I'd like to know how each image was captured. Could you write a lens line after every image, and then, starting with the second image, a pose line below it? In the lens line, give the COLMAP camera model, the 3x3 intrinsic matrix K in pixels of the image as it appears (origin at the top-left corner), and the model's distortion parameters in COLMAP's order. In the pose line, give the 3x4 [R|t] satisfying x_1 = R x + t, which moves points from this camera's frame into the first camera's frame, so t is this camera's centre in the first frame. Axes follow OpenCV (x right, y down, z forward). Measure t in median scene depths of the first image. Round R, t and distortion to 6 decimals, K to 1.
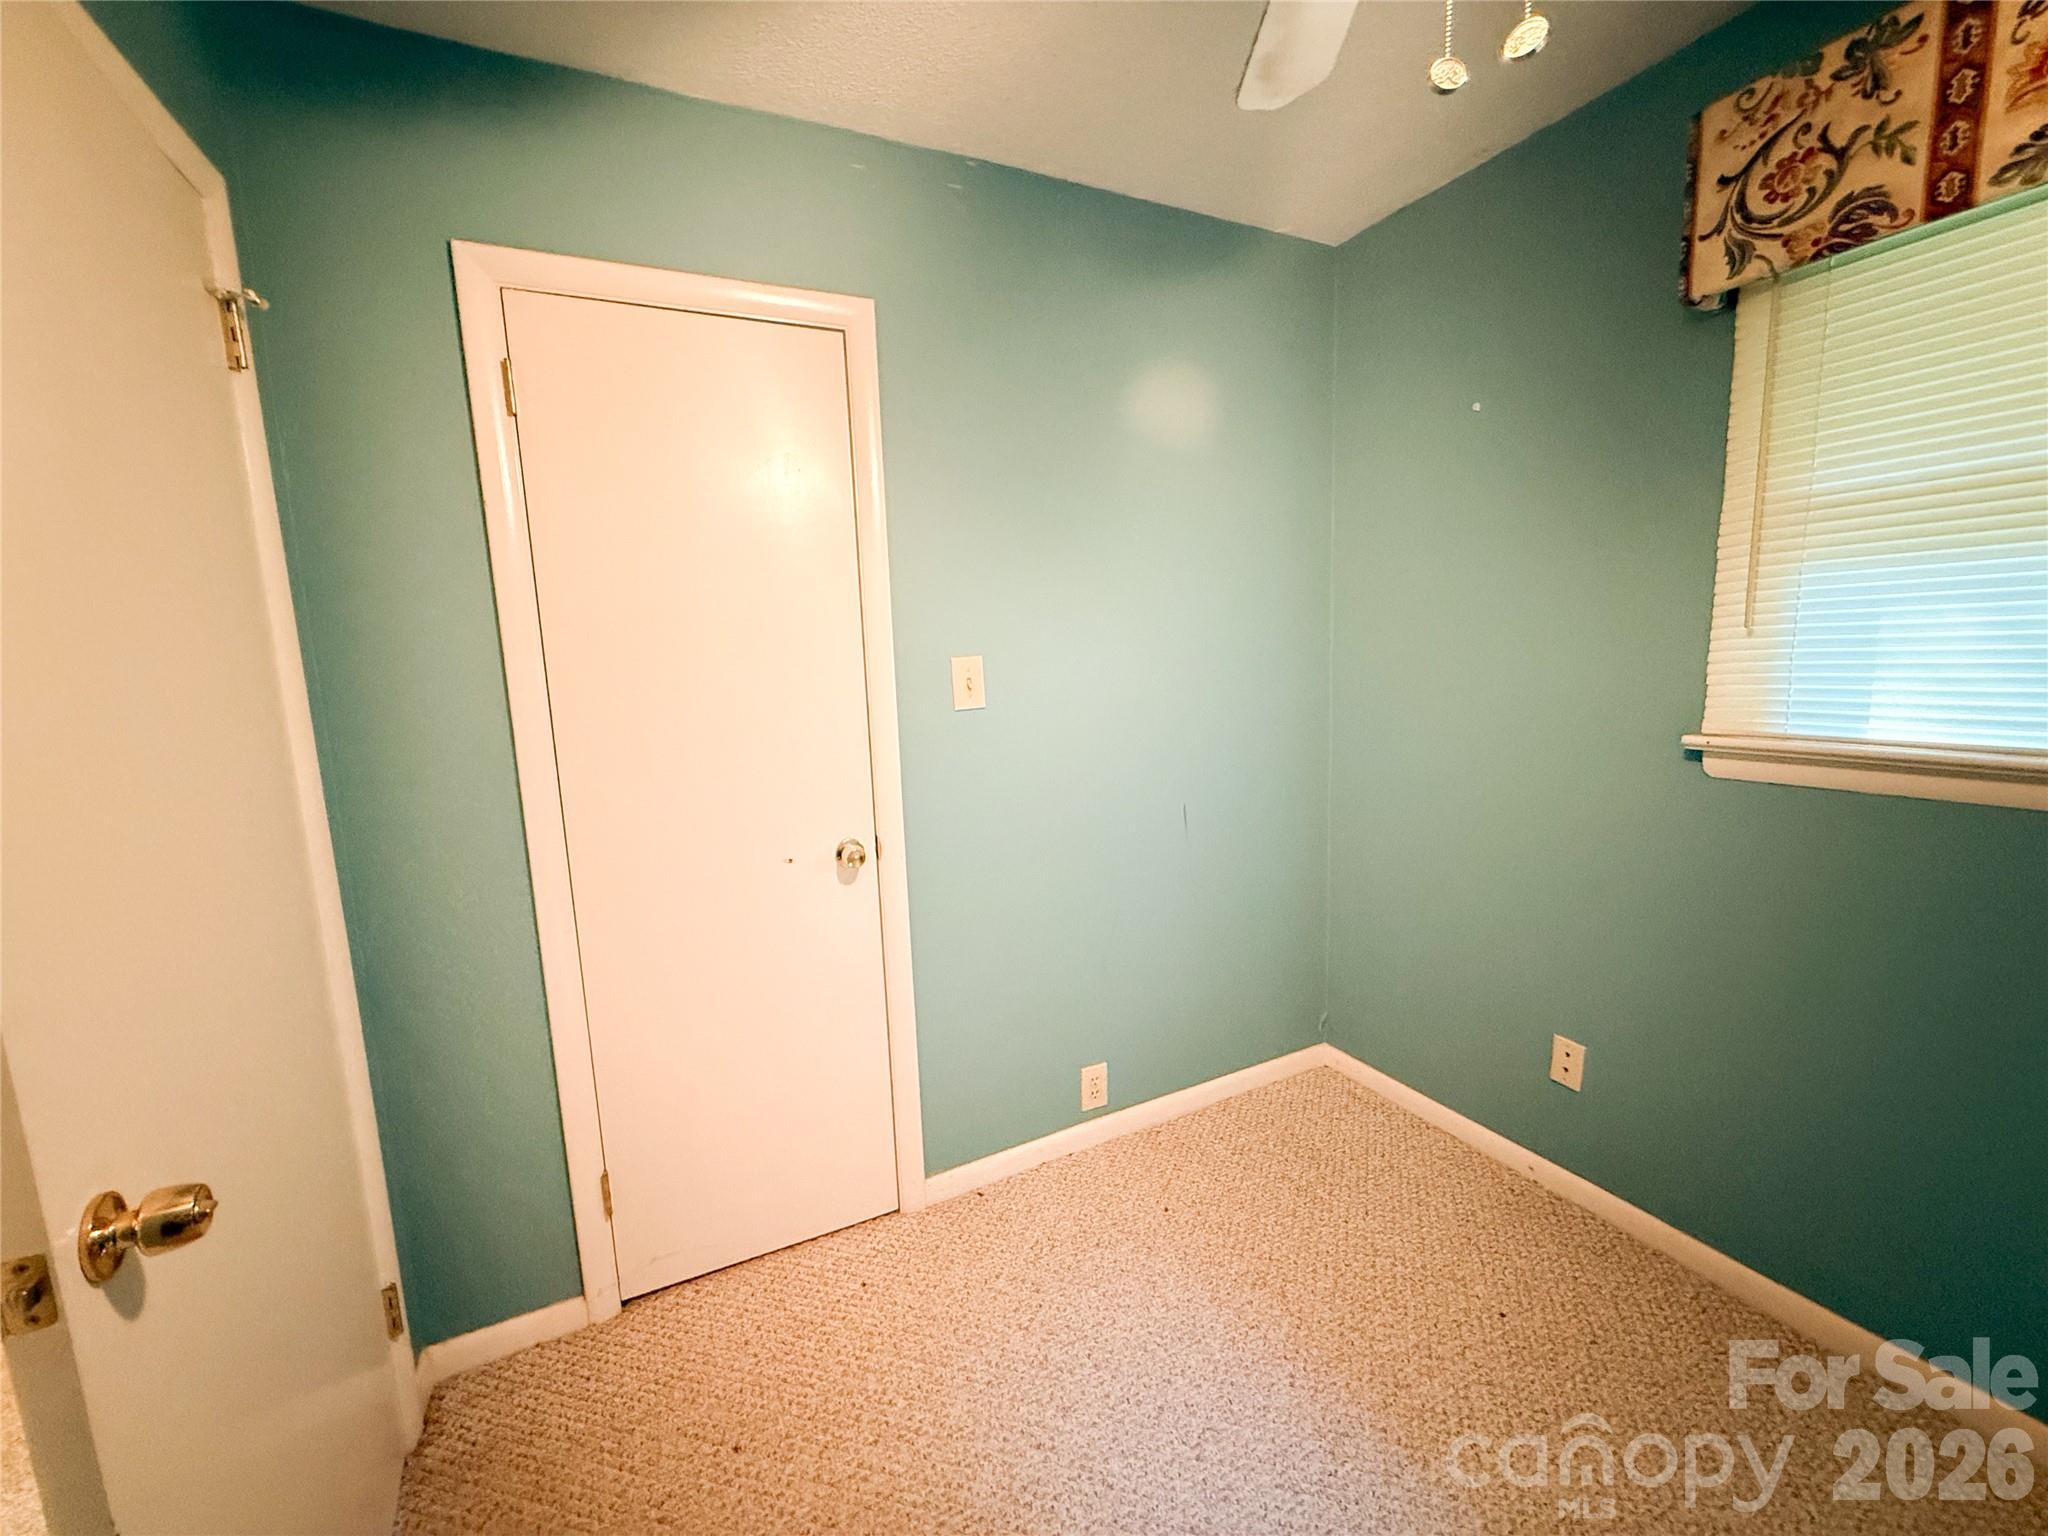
lens RADIAL K [[817.8, 0, 1031.0], [0, 817.8, 767.5], [0, 0, 1]] dist [0.000901, 0.000190]
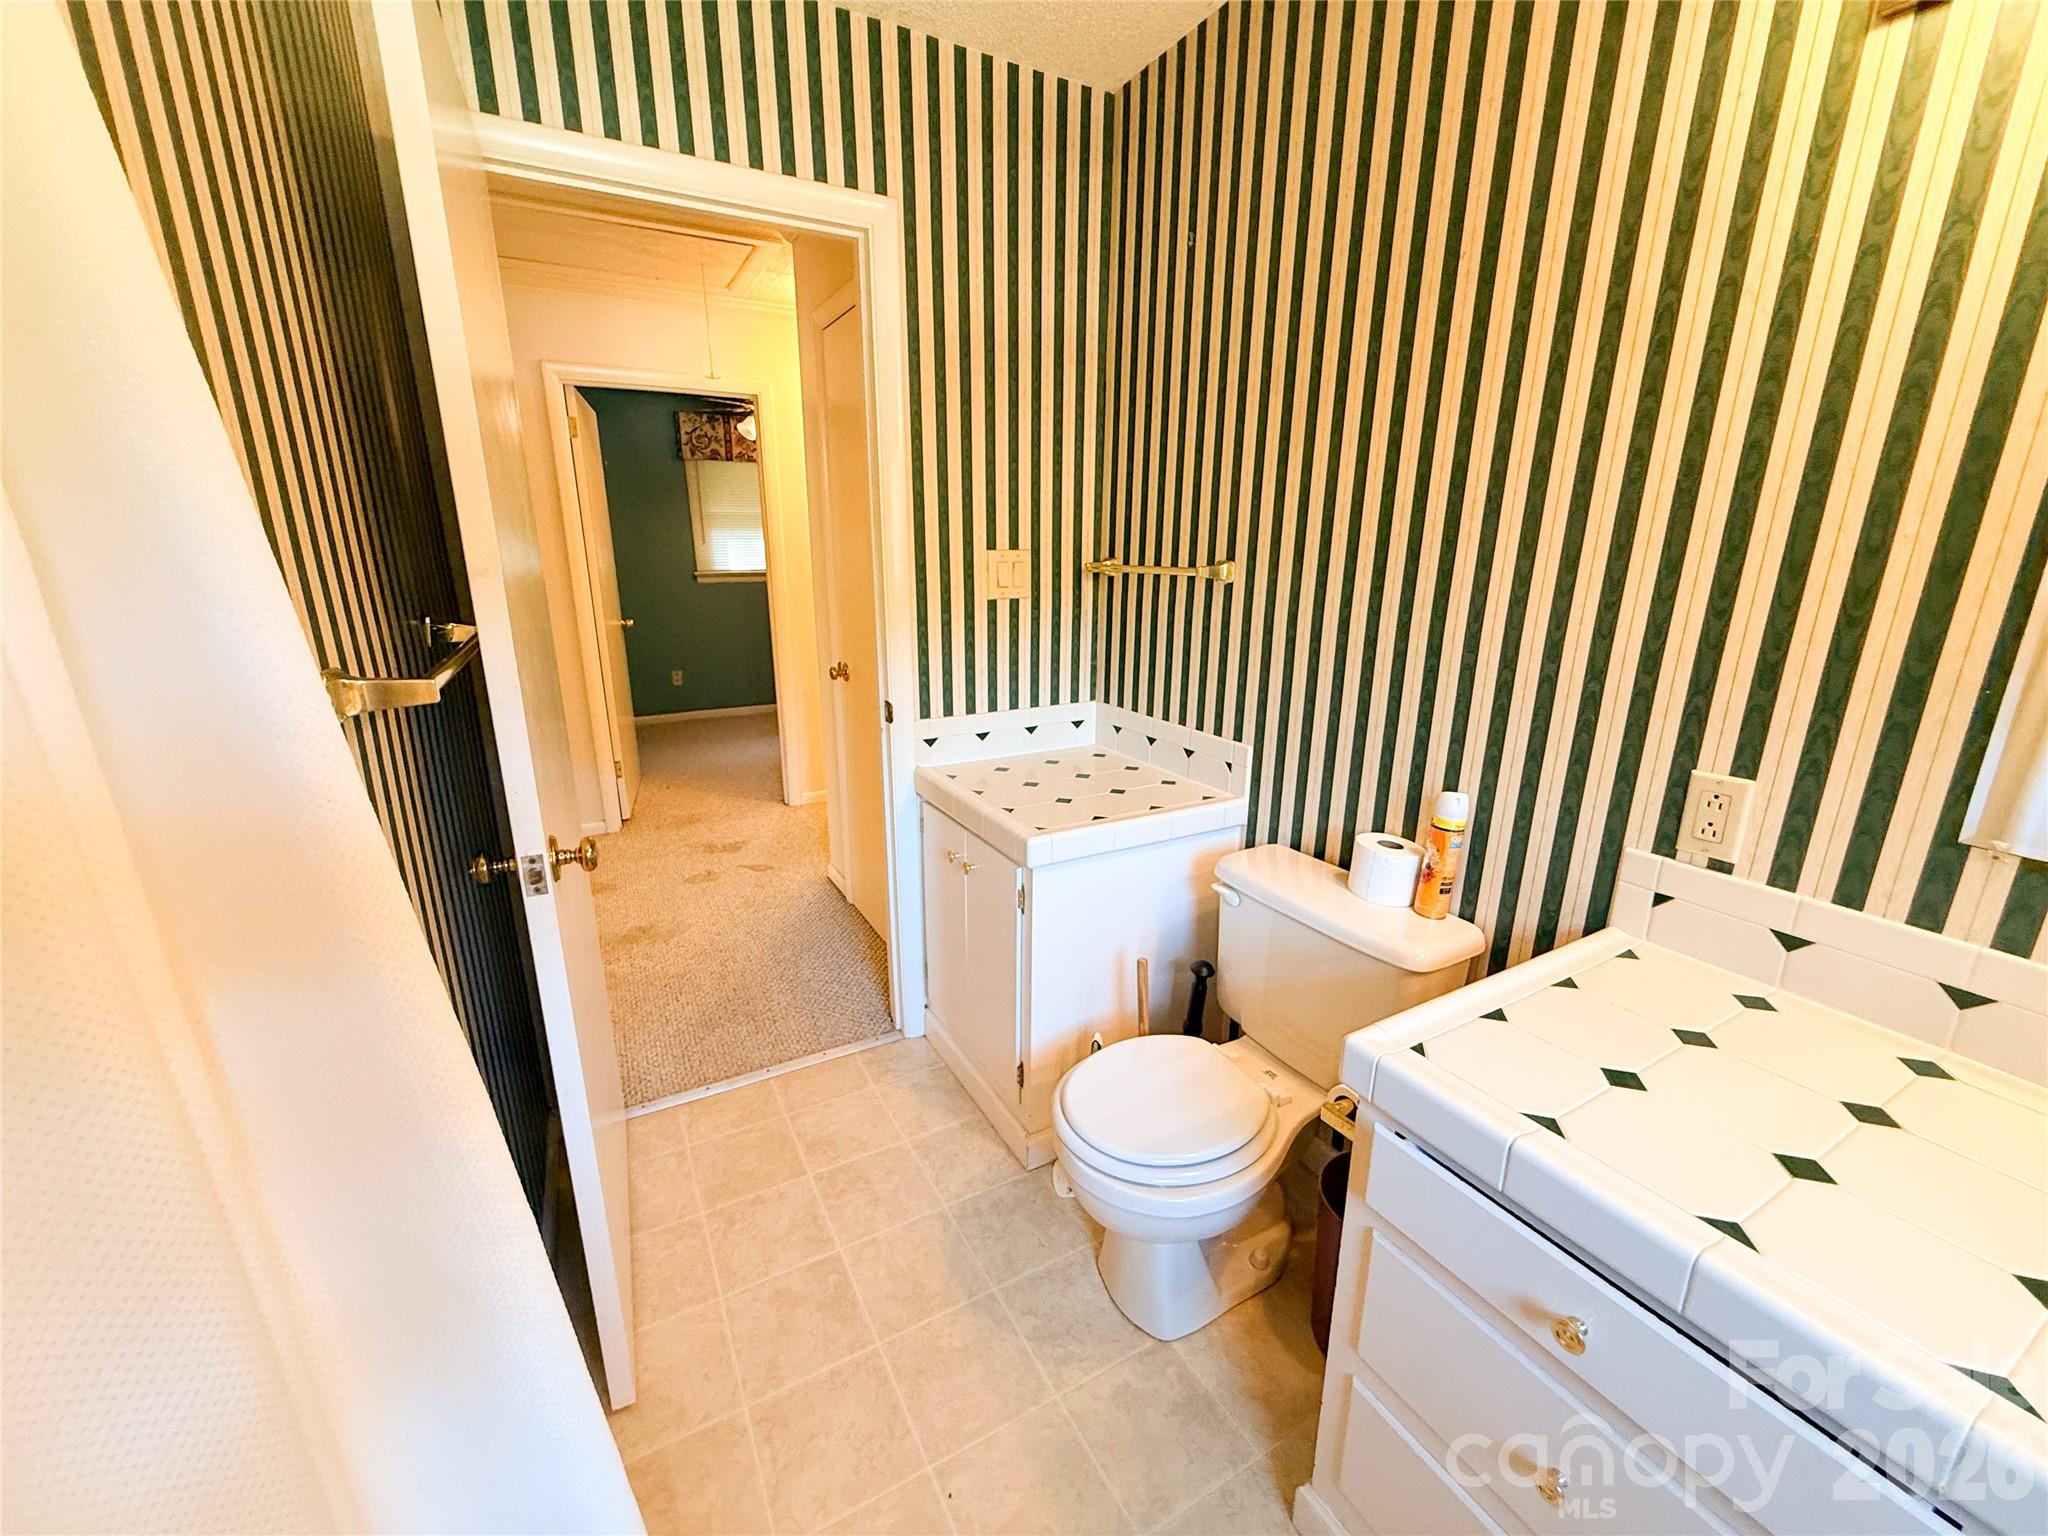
lens RADIAL K [[817.8, 0, 1019.6], [0, 817.8, 757.7], [0, 0, 1]] dist [0.000901, 0.000190]
pose [[-0.026187, -0.225429, 0.973907, -3.917531], [0.144648, 0.963134, 0.226825, 0.184075], [-0.989137, 0.146814, 0.007386, -0.493612]]
